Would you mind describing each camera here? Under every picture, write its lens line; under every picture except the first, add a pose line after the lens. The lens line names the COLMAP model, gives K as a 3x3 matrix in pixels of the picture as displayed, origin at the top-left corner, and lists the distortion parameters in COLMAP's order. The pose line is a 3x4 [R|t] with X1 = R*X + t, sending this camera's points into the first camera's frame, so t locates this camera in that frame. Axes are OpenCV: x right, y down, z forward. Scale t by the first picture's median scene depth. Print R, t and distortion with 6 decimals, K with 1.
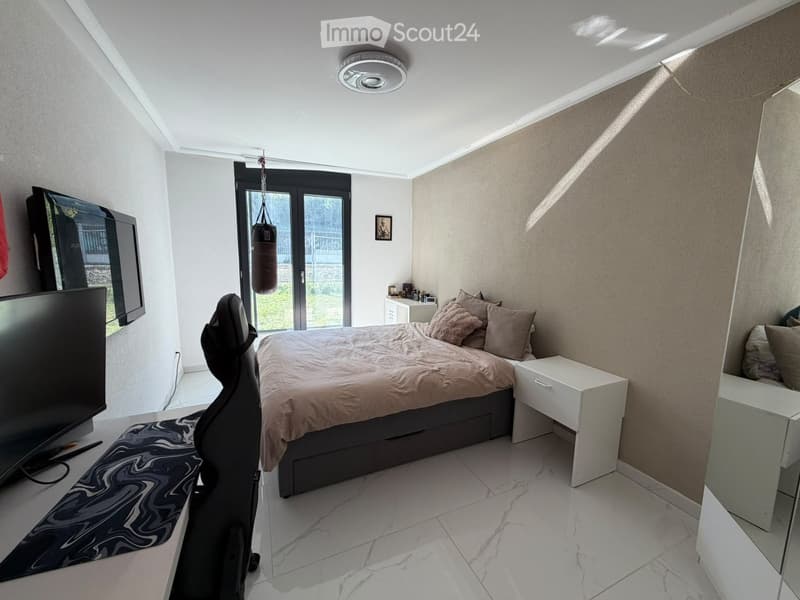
lens RADIAL K [[316.6, 0, 401.8], [0, 316.6, 297.7], [0, 0, 1]] dist [0.000647, 0.000122]
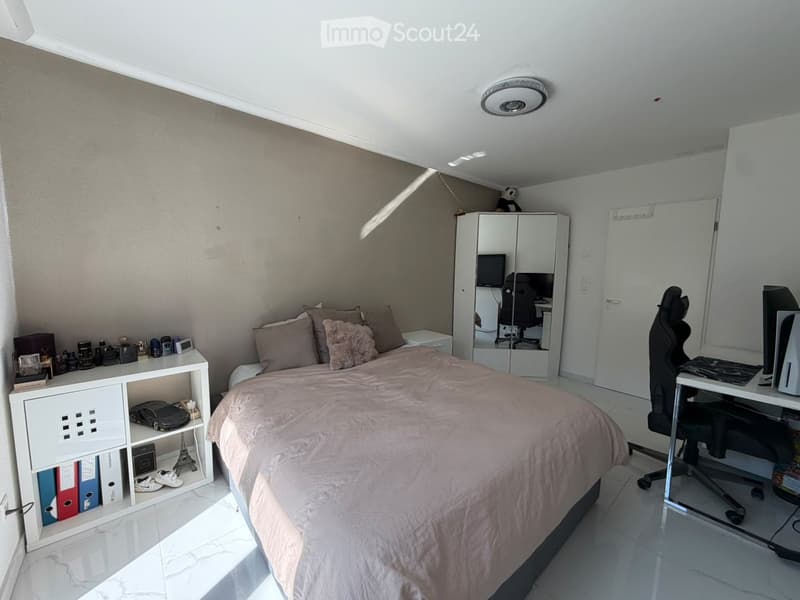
lens RADIAL K [[316.6, 0, 401.8], [0, 316.6, 297.7], [0, 0, 1]] dist [0.000647, 0.000122]
pose [[-0.294239, -0.105393, 0.949903, -0.819740], [0.109938, 0.983571, 0.143182, -0.169933], [-0.949388, 0.146560, -0.277819, 1.342524]]
